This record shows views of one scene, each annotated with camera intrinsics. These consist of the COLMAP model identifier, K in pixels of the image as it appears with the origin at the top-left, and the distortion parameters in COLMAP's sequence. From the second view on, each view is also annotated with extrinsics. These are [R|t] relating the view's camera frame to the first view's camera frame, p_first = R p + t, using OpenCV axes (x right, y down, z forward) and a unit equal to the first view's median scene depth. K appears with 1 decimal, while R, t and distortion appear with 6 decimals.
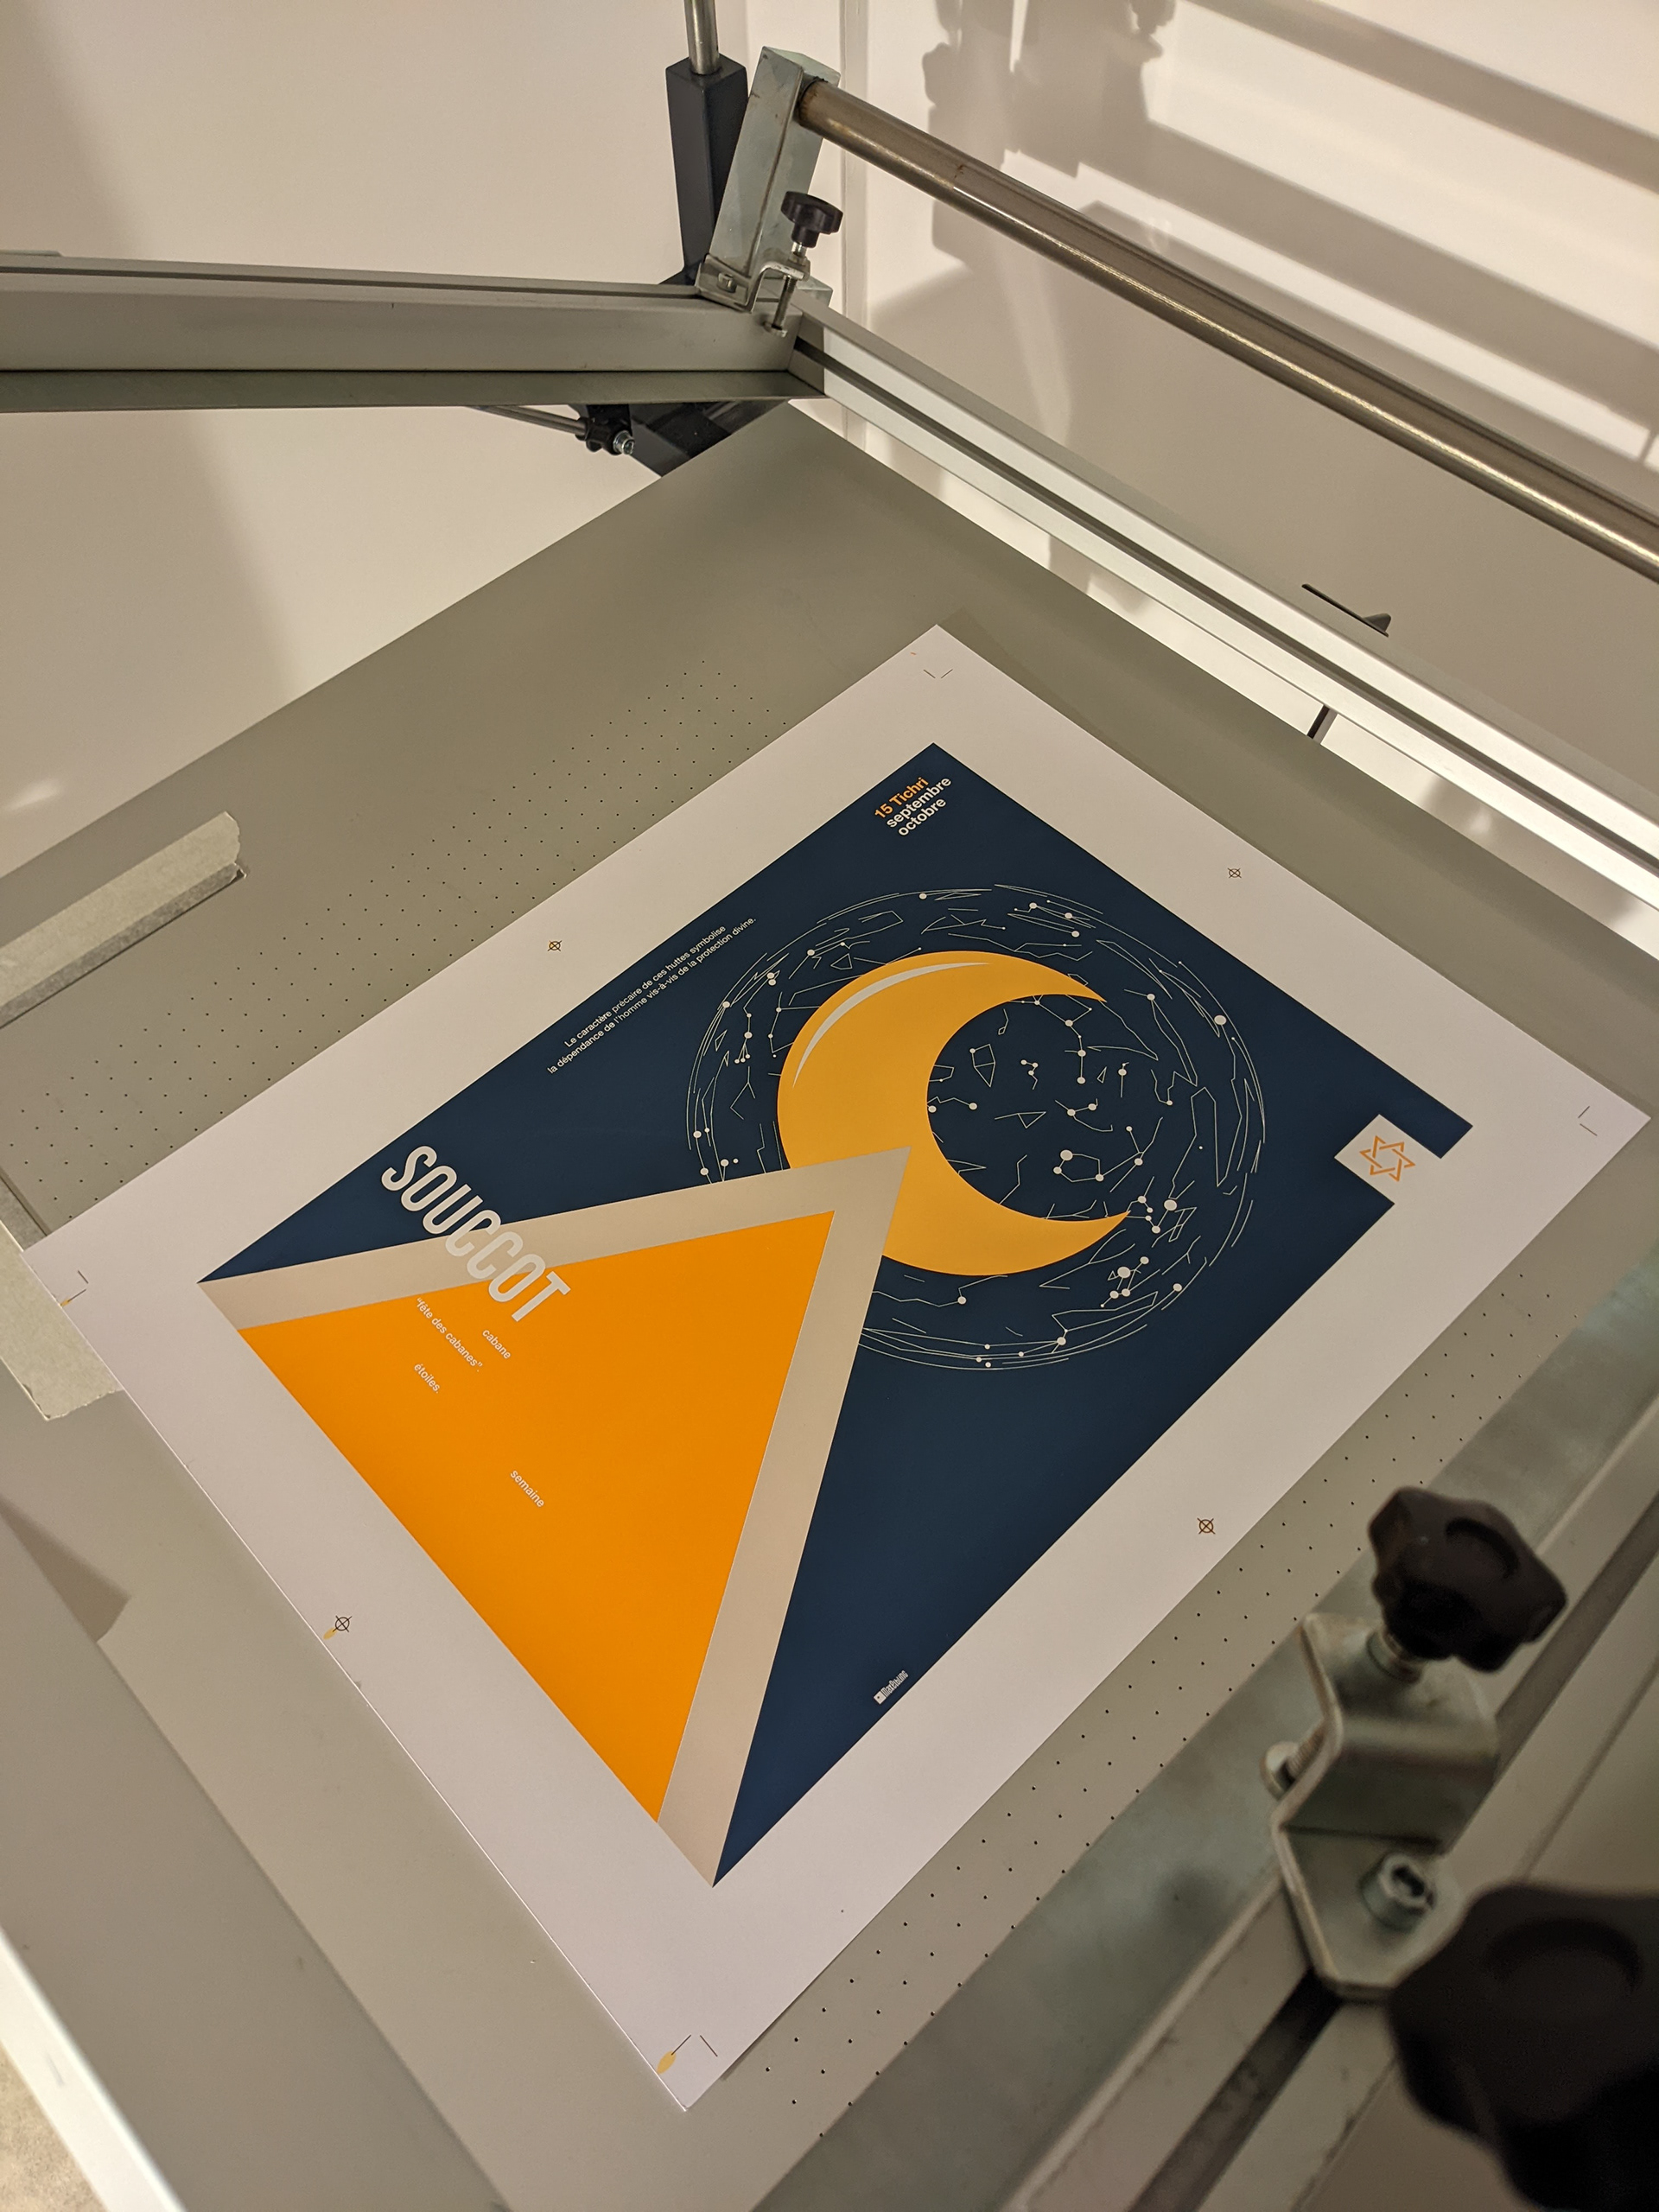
lens RADIAL K [[1737.3, 0, 829.5], [0, 1737.3, 1106.0], [0, 0, 1]] dist [-0.000922, -0.000166]
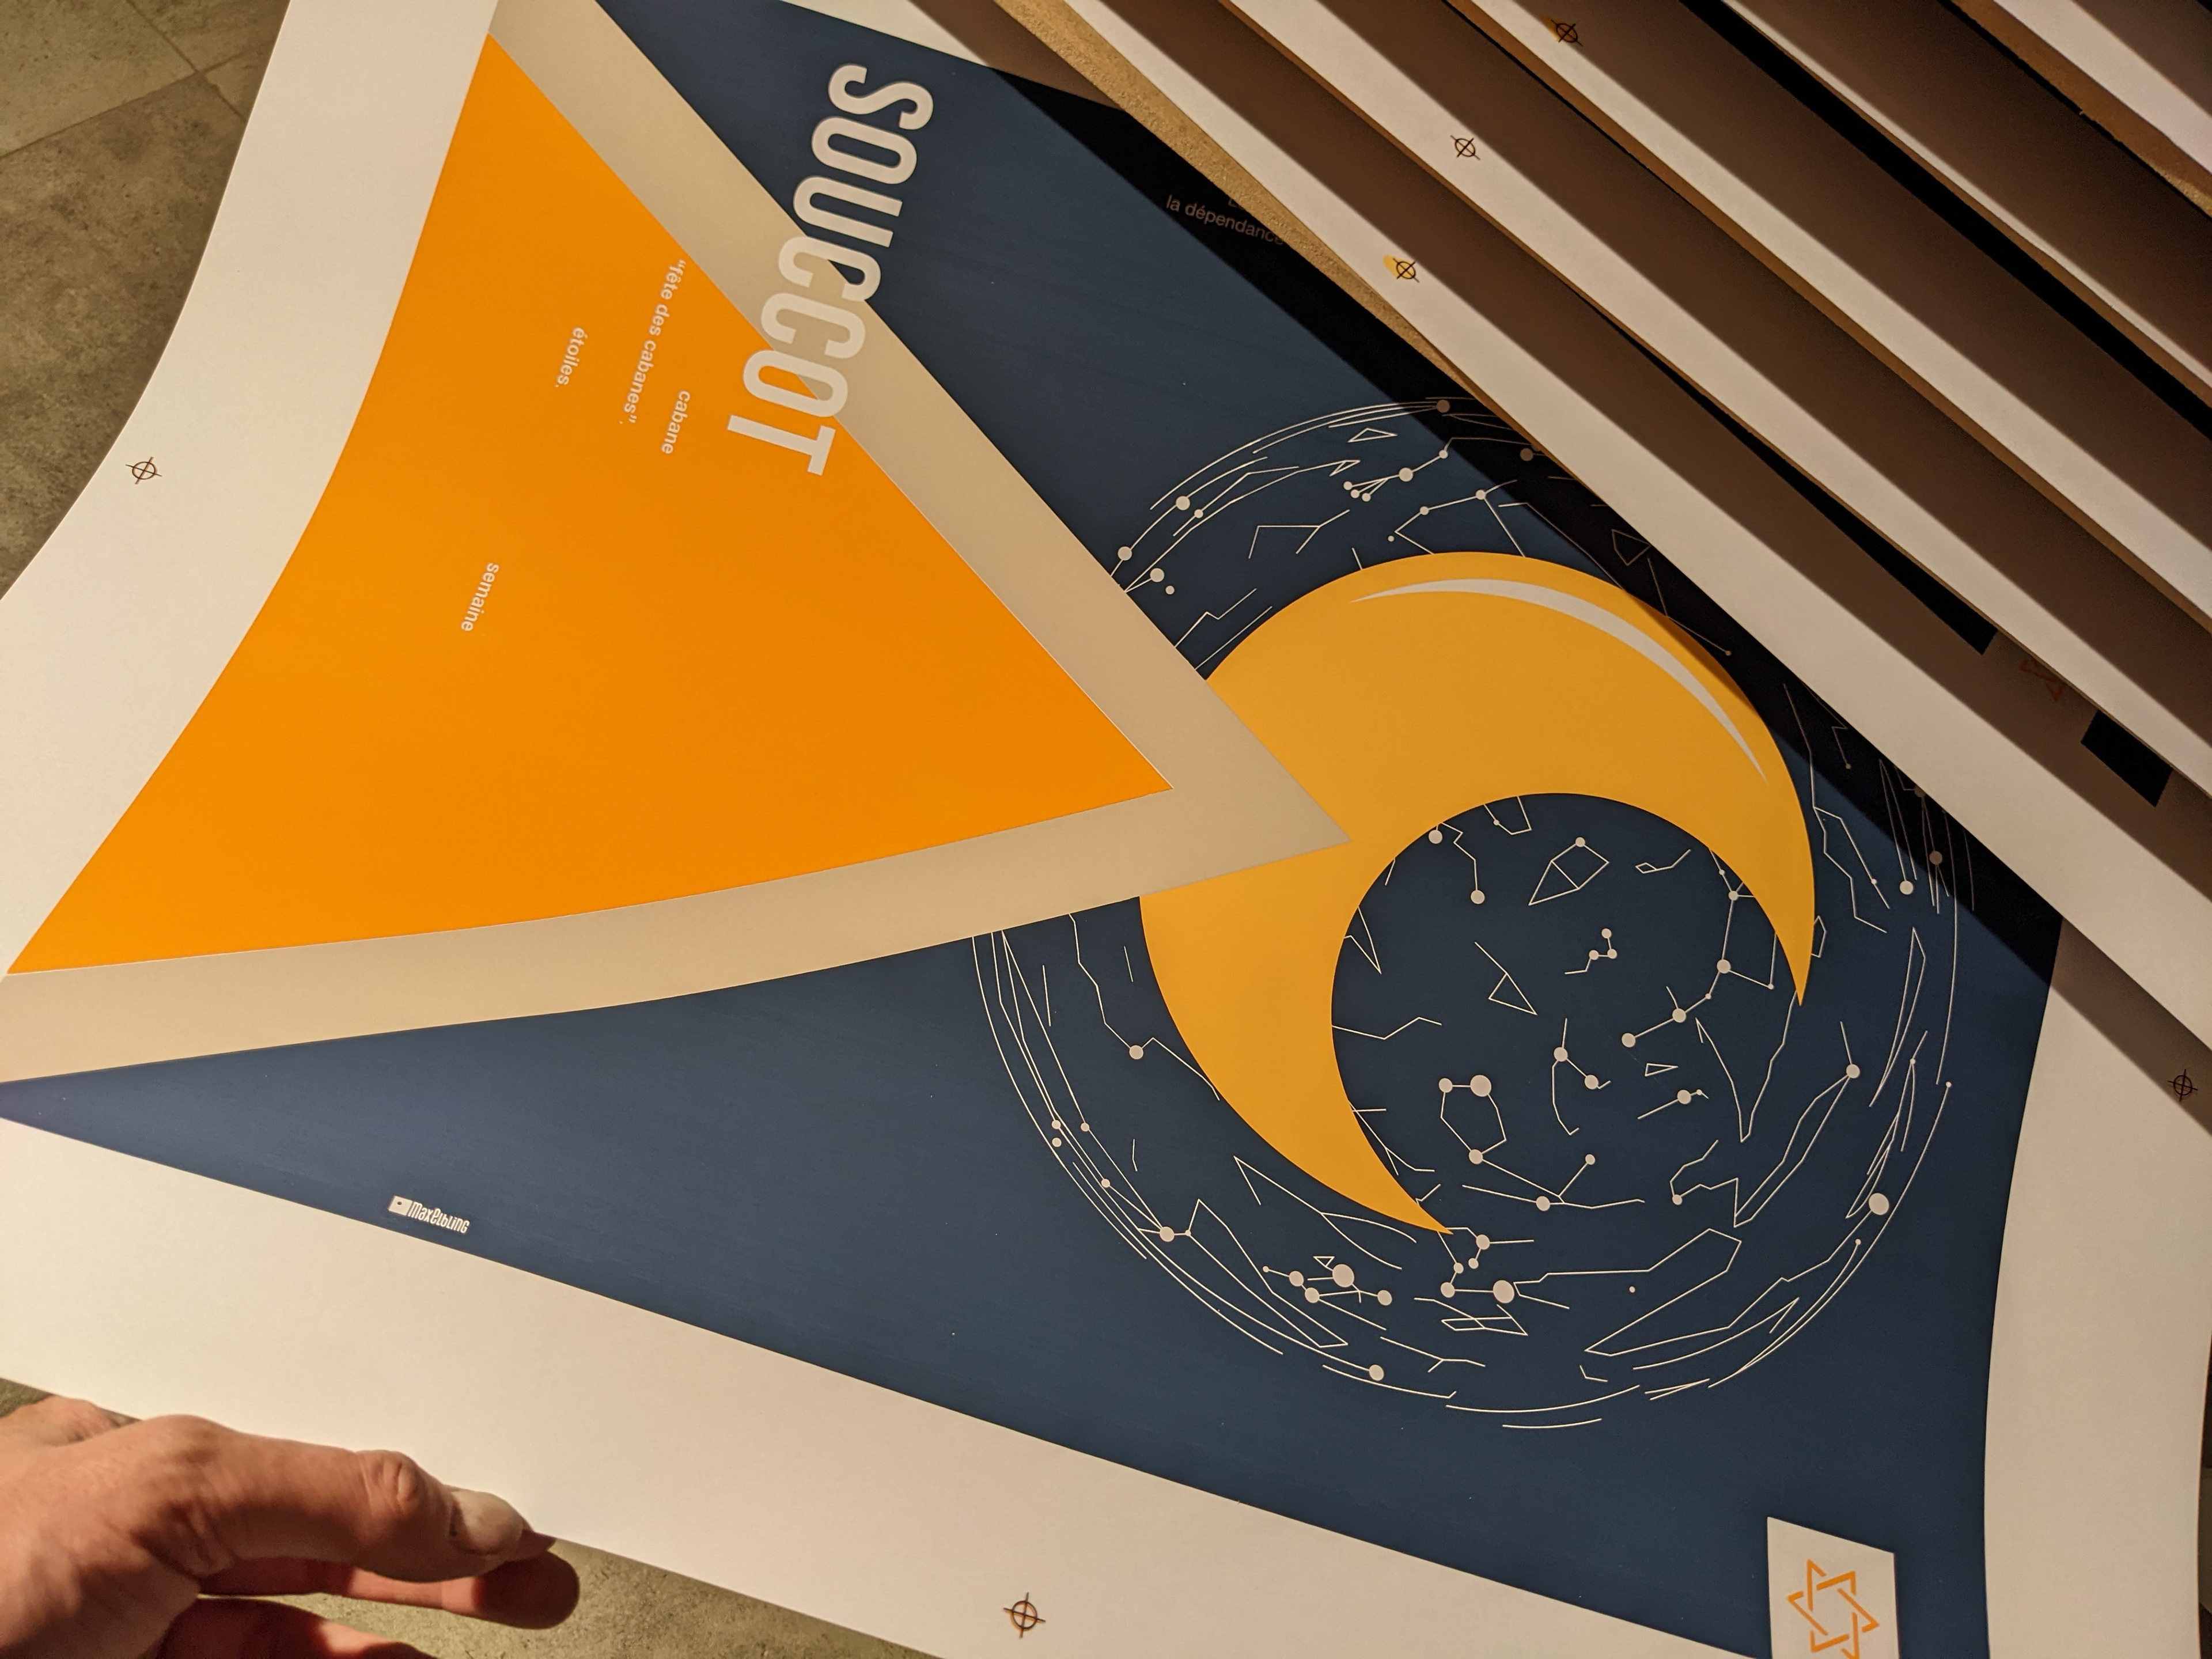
lens RADIAL K [[2016.5, 0, 1106.0], [0, 2016.5, 829.5], [0, 0, 1]] dist [0.000411, -0.001080]
pose [[0.490461, 0.871463, 0.000502, 0.004422], [-0.871163, 0.490307, -0.025948, 0.110296], [-0.022859, 0.012289, 0.999663, 0.349322]]
